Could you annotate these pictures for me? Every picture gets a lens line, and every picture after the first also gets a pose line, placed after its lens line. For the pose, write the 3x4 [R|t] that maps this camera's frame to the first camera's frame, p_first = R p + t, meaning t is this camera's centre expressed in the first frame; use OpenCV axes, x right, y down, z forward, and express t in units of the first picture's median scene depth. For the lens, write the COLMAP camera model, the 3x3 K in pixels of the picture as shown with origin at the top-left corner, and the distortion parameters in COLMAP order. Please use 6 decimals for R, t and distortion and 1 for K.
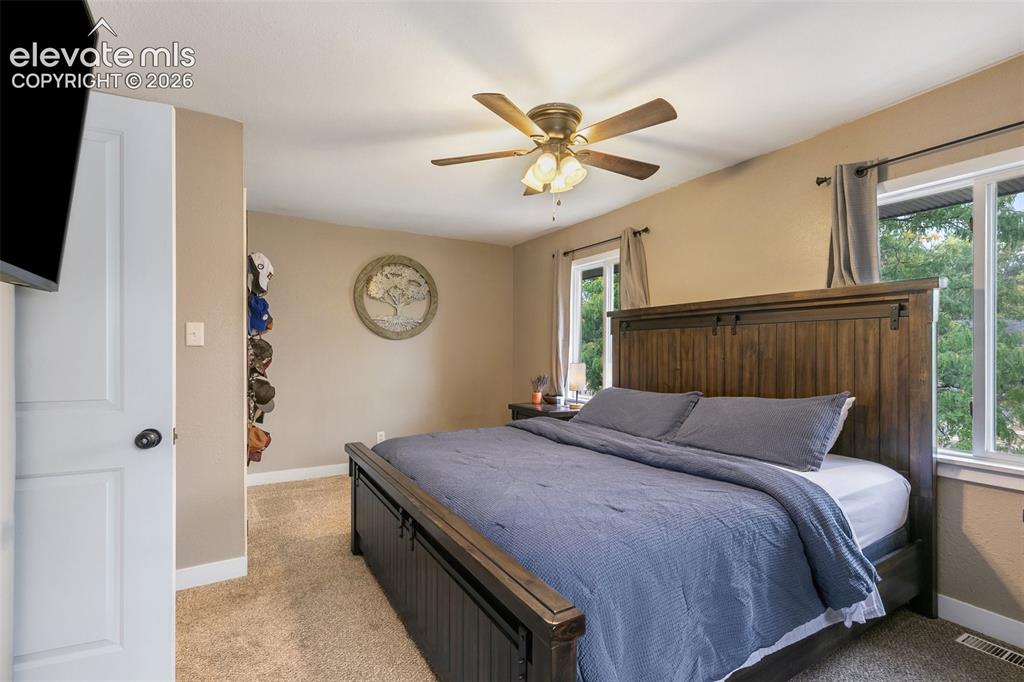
lens RADIAL K [[474.1, 0, 510.4], [0, 474.1, 349.4], [0, 0, 1]] dist [0.000970, 0.000243]
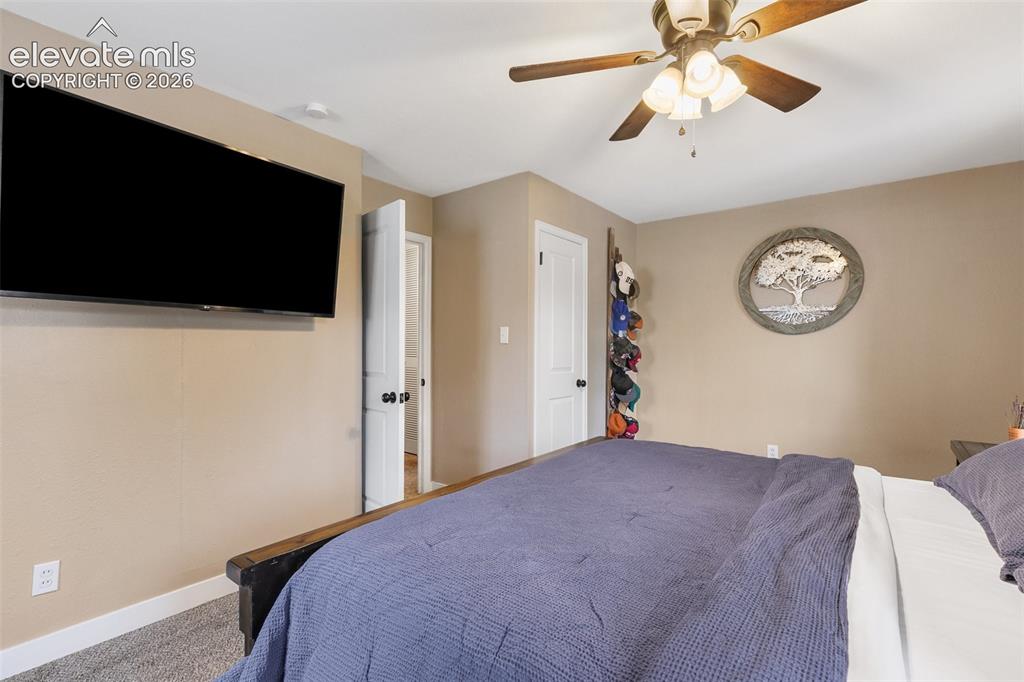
lens RADIAL K [[458.5, 0, 512.8], [0, 458.5, 348.4], [0, 0, 1]] dist [0.001143, 0.000344]
pose [[0.341637, 0.006569, -0.939809, 0.331357], [-0.001921, 0.999978, 0.006292, -0.000926], [0.939830, -0.000344, 0.341642, 0.297265]]
